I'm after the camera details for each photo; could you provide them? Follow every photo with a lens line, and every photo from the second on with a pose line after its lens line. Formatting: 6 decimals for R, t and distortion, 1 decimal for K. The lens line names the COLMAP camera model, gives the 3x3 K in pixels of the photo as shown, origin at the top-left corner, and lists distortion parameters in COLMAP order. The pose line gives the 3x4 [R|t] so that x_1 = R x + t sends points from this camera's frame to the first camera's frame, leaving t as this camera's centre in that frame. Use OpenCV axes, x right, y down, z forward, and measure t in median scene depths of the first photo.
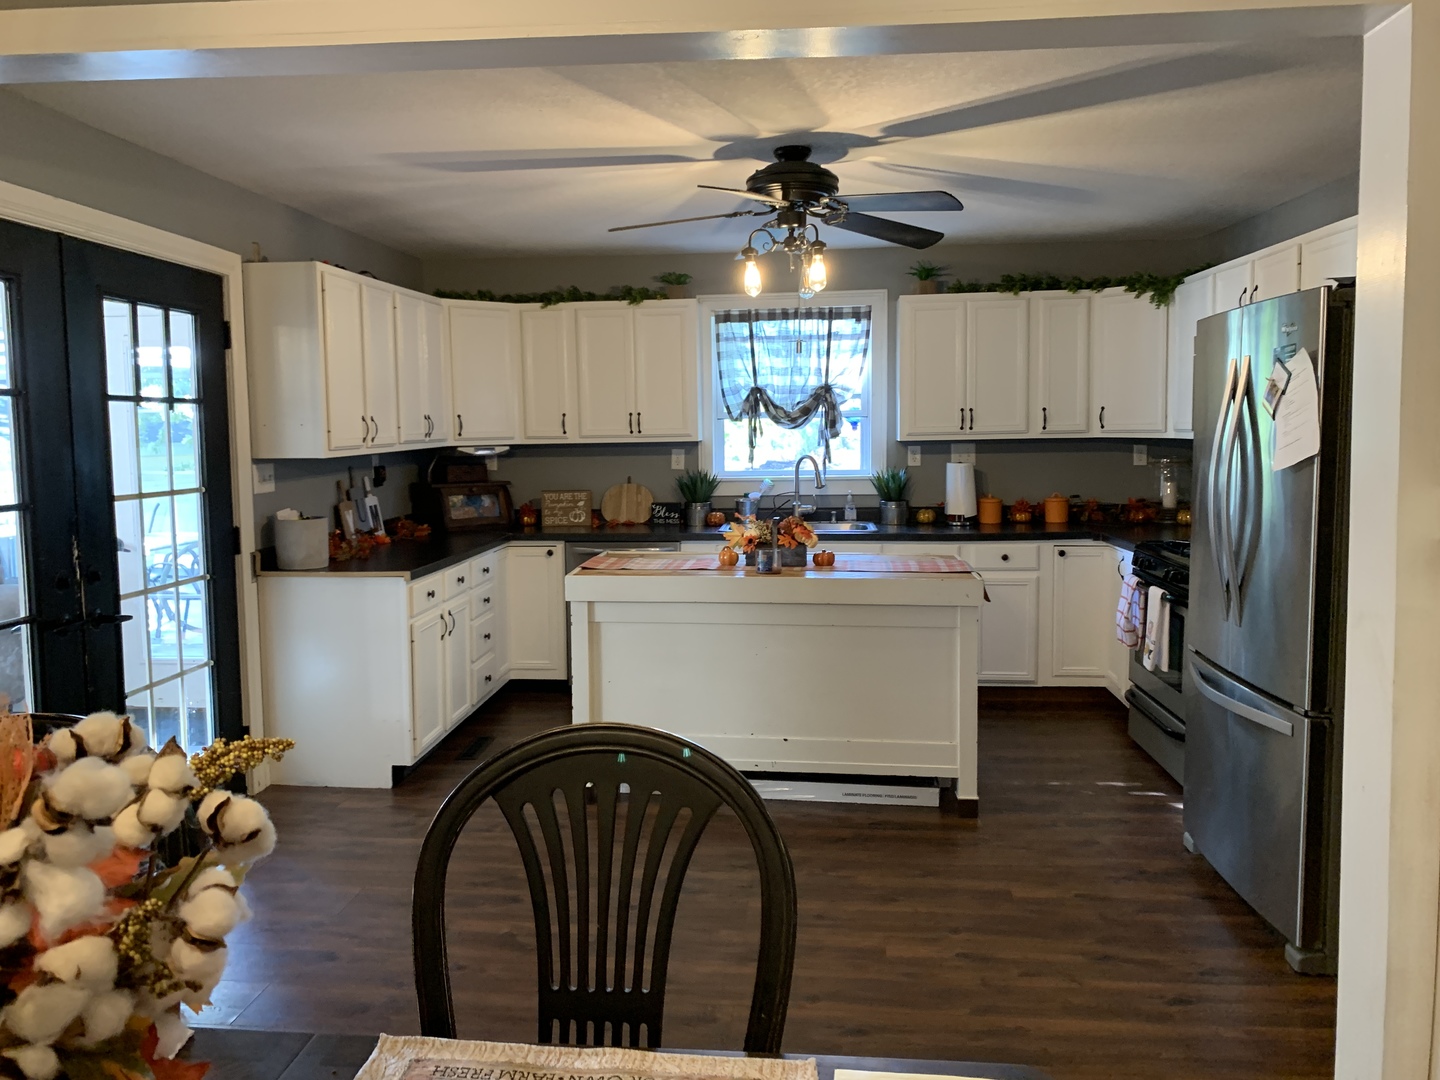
lens RADIAL K [[1106.2, 0, 714.7], [0, 1106.2, 517.8], [0, 0, 1]] dist [0.076425, -0.103379]
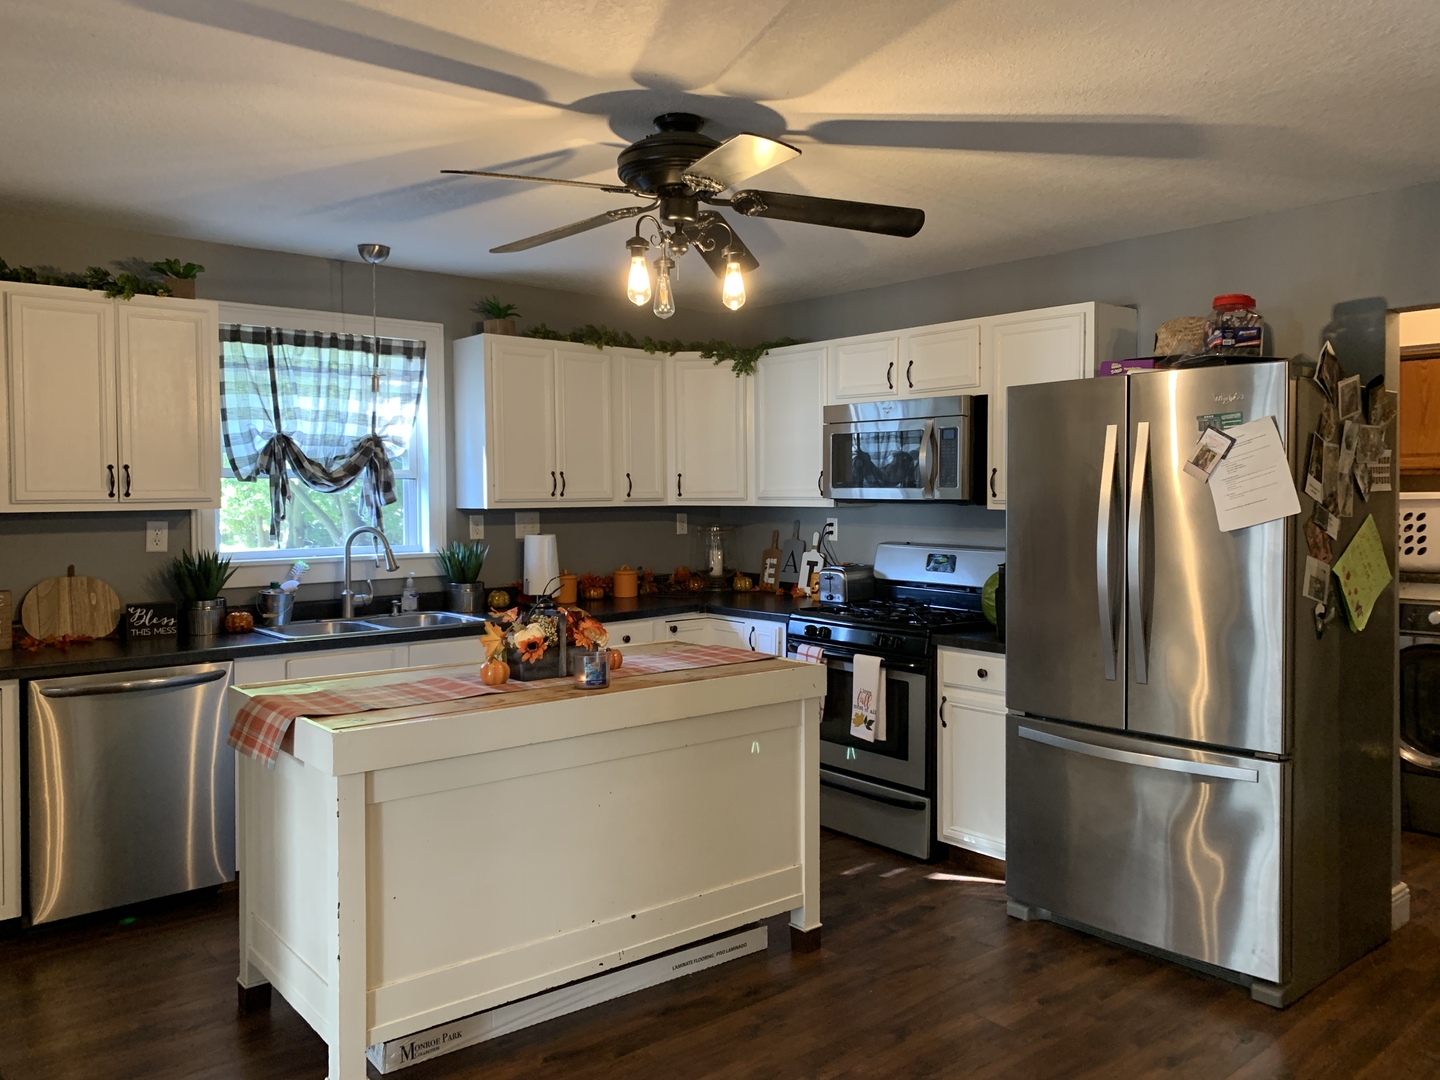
lens RADIAL K [[1097.3, 0, 747.8], [0, 1097.3, 514.2], [0, 0, 1]] dist [0.062703, -0.083707]
pose [[0.696668, -0.004096, 0.717382, -0.269598], [0.054494, 0.997397, -0.047226, -0.015841], [-0.715321, 0.071994, 0.695077, 0.286884]]
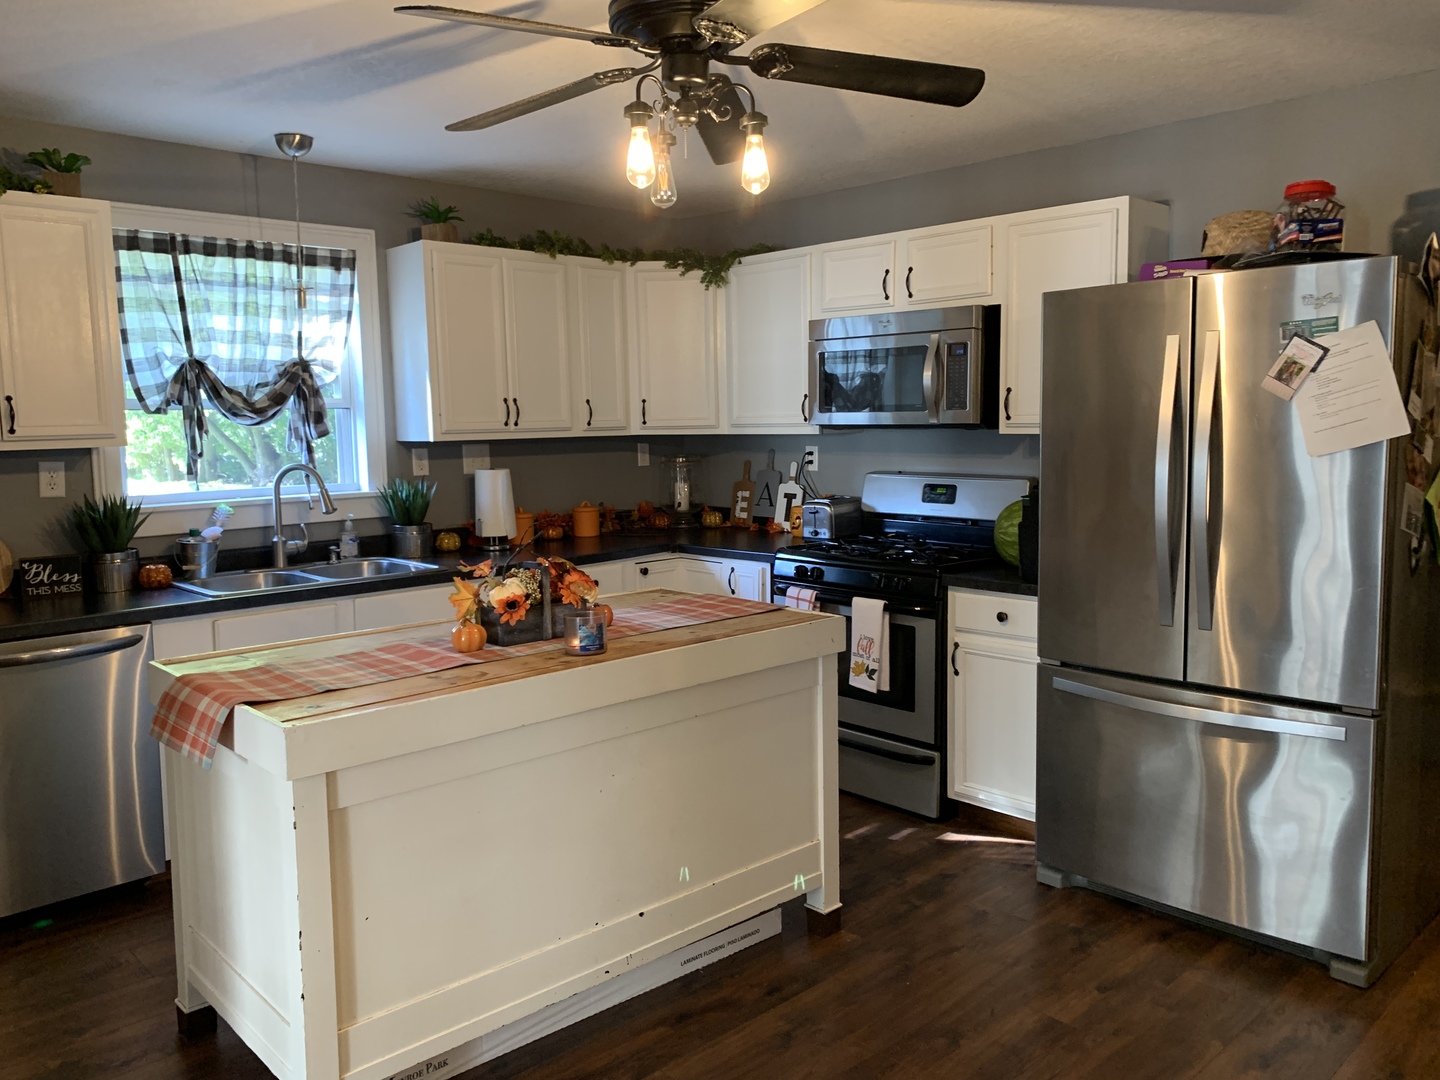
lens RADIAL K [[1102.3, 0, 722.2], [0, 1102.3, 515.5], [0, 0, 1]] dist [0.027076, -0.007410]
pose [[0.661785, -0.065171, 0.746856, -0.239771], [0.071314, 0.997169, 0.023823, -0.023761], [-0.746294, 0.037495, 0.664559, 0.366232]]
